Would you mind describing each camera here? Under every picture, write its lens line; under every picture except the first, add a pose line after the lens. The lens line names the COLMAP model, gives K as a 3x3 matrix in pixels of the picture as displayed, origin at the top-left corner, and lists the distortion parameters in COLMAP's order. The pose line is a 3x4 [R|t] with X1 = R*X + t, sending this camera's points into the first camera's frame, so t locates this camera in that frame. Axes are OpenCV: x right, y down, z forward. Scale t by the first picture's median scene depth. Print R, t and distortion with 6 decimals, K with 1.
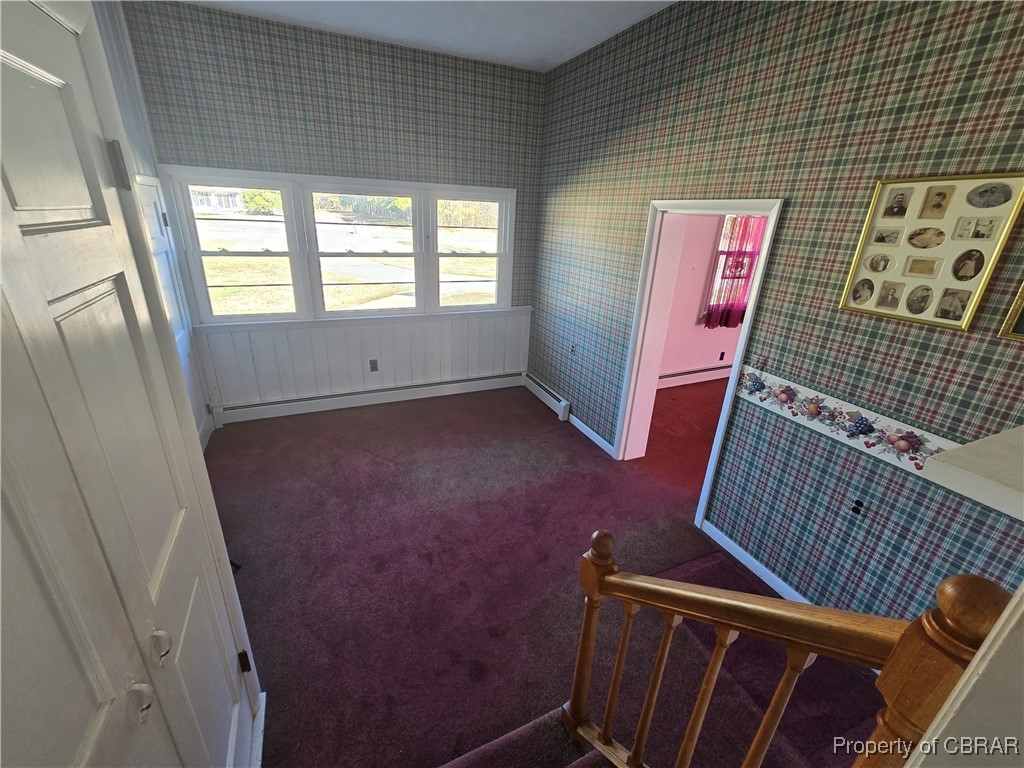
lens RADIAL K [[421.8, 0, 513.6], [0, 421.8, 379.6], [0, 0, 1]] dist [-0.013524, 0.006398]
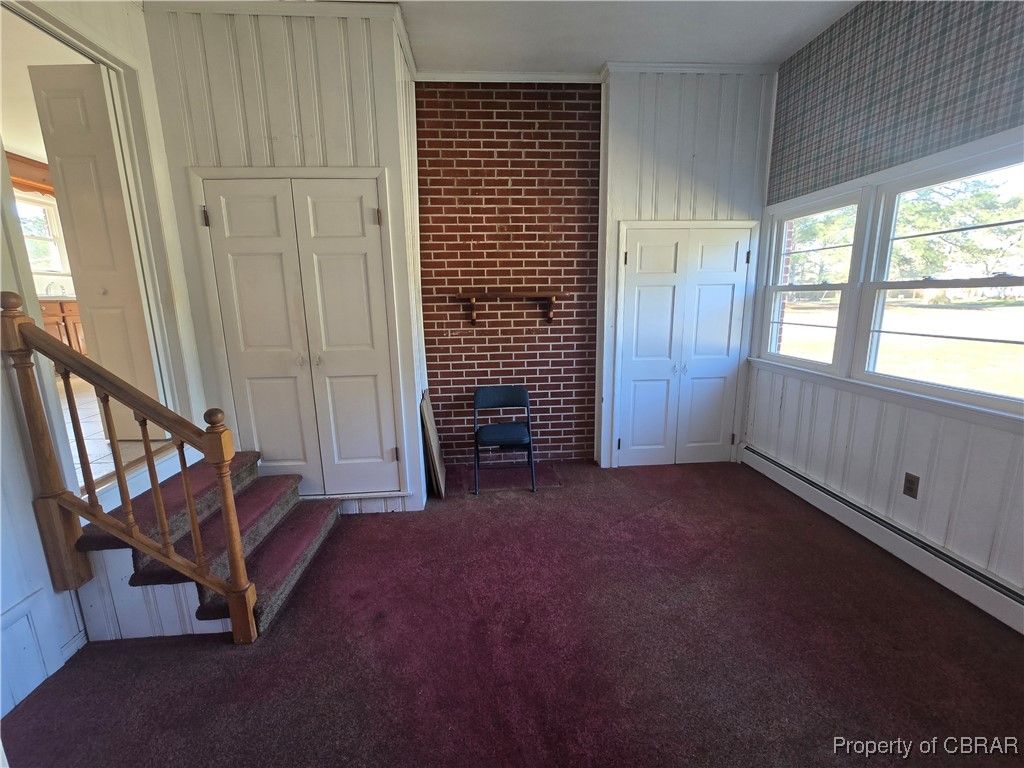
lens RADIAL K [[421.8, 0, 513.6], [0, 421.8, 379.6], [0, 0, 1]] dist [-0.013524, 0.006398]
pose [[-0.338781, 0.140693, -0.930286, 0.363310], [-0.336128, 0.905407, 0.259338, -0.140167], [0.878775, 0.400555, -0.259444, 0.716092]]
